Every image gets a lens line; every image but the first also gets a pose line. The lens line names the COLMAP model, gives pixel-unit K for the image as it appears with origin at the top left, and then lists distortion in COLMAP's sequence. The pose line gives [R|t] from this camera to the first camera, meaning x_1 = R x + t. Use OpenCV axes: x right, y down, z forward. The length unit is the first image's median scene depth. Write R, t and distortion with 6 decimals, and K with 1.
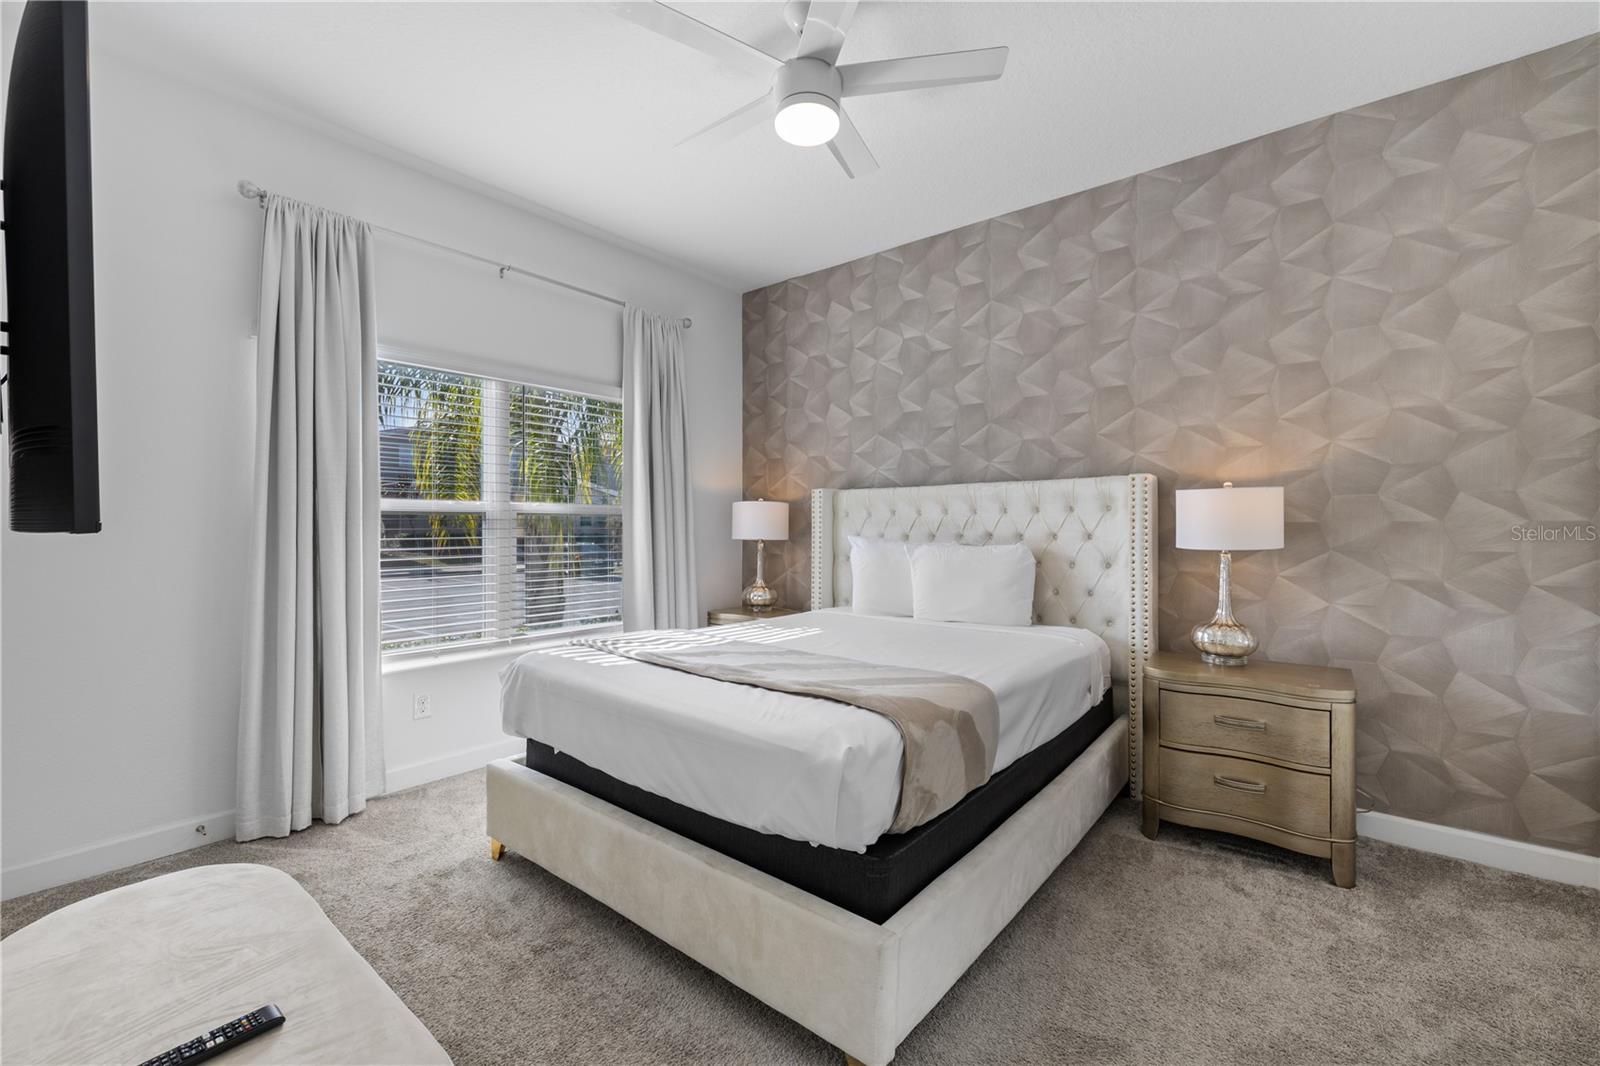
lens RADIAL K [[673.3, 0, 800.0], [0, 673.3, 533.0], [0, 0, 1]] dist [0.002743, 0.000212]
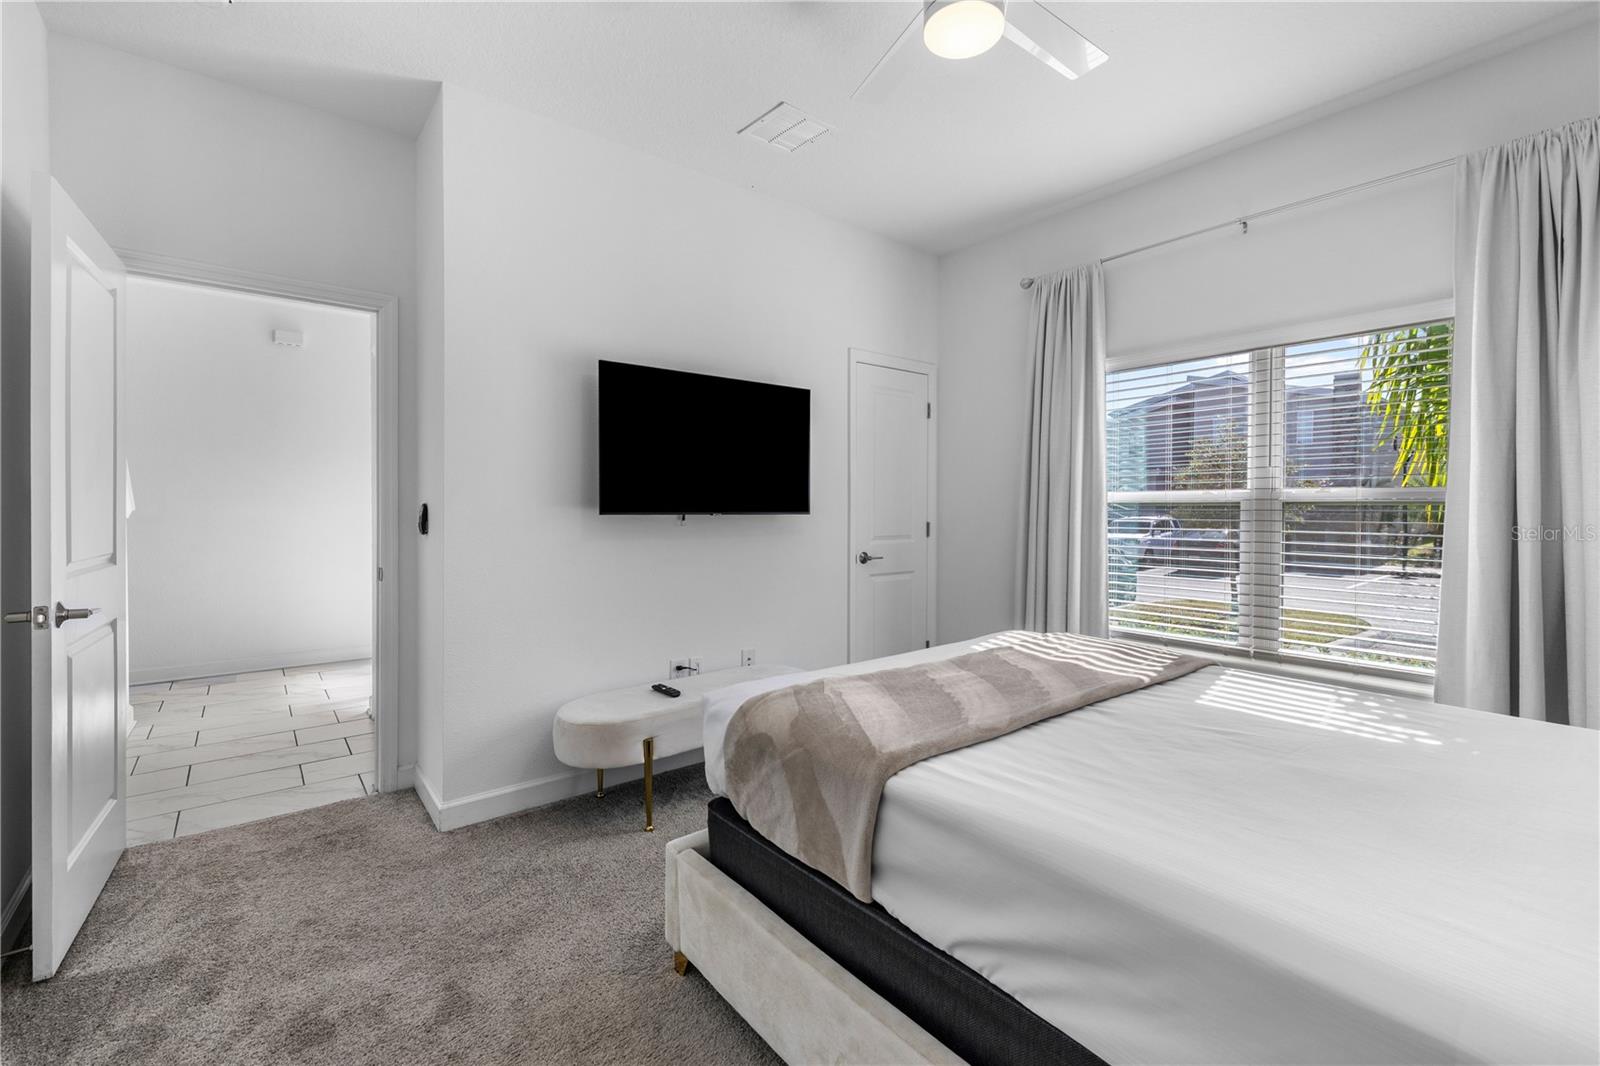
lens RADIAL K [[673.3, 0, 800.0], [0, 673.3, 533.0], [0, 0, 1]] dist [0.002743, 0.000212]
pose [[-0.191342, 0.027036, -0.981151, 0.680261], [-0.021109, 0.999276, 0.031652, -0.006786], [0.981296, 0.026768, -0.190633, 0.772587]]
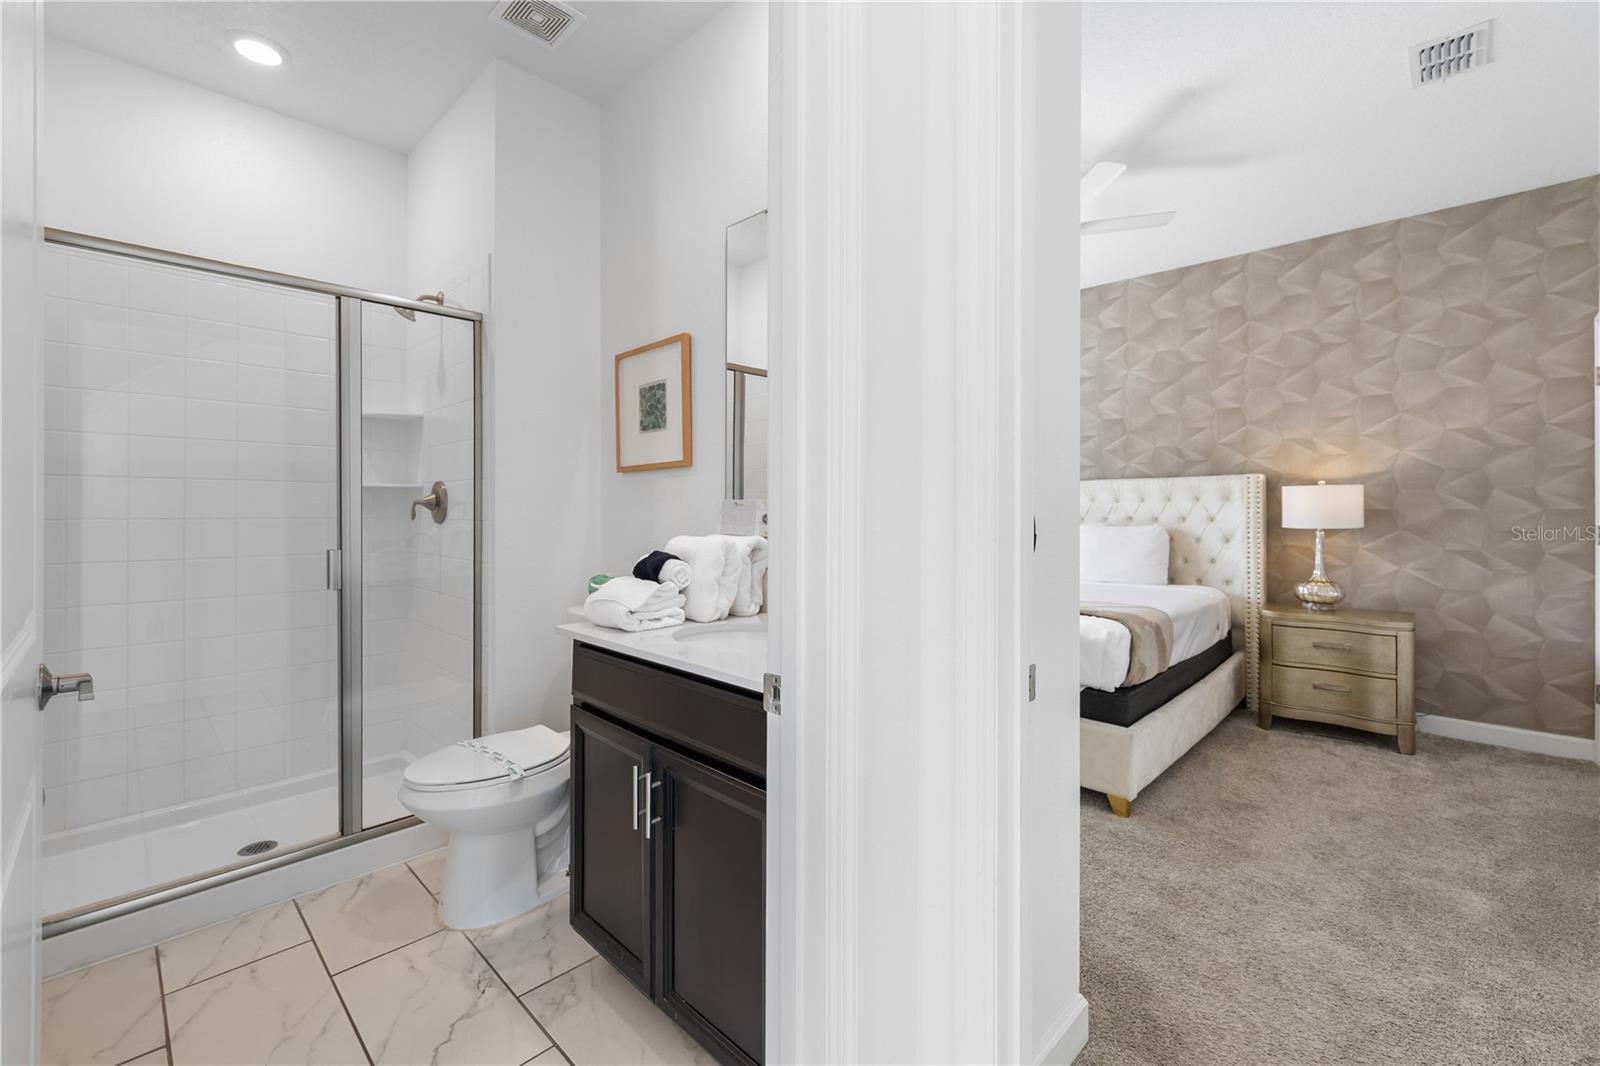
lens RADIAL K [[674.3, 0, 795.4], [0, 674.3, 513.7], [0, 0, 1]] dist [-0.000487, 0.000067]
pose [[0.996171, 0.001553, -0.087410, -0.323804], [-0.002083, 0.999980, -0.005970, 0.004043], [0.087399, 0.006129, 0.996155, -0.478578]]
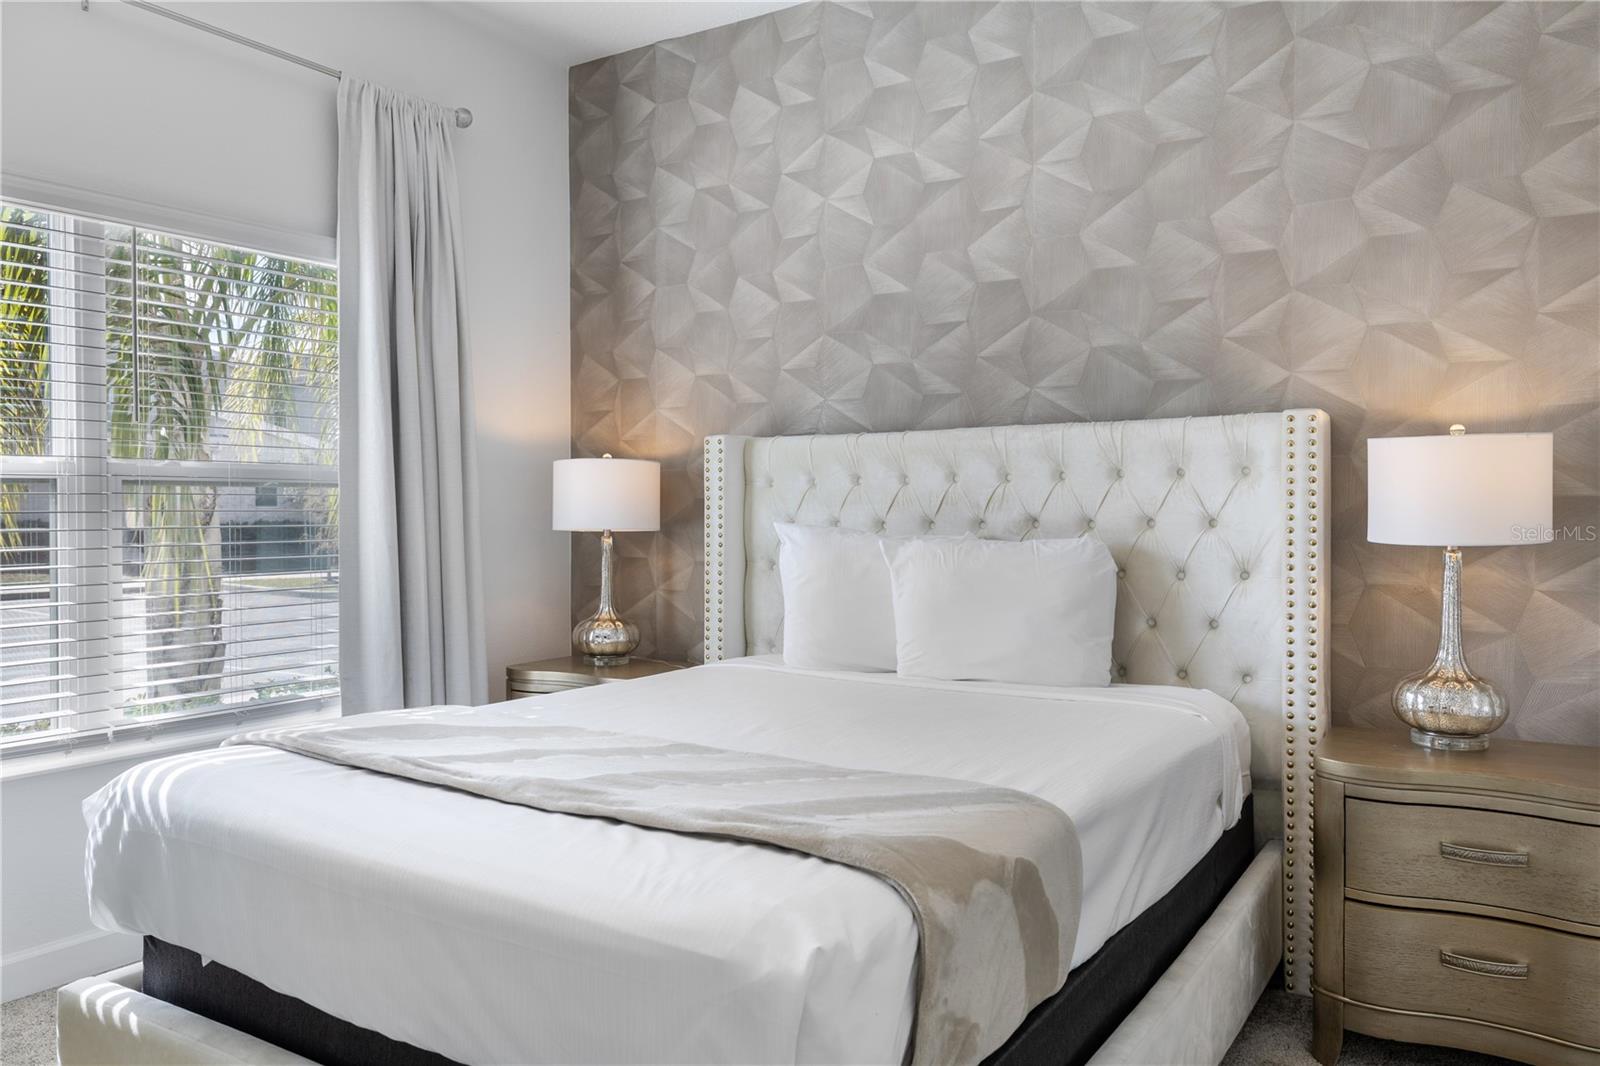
lens RADIAL K [[1196.0, 0, 796.0], [0, 1196.0, 534.3], [0, 0, 1]] dist [-0.001485, 0.000637]
pose [[0.994114, -0.004897, 0.108225, -0.019176], [0.003440, 0.999901, 0.013652, 0.000351], [-0.108281, -0.013199, 0.994033, 0.066592]]
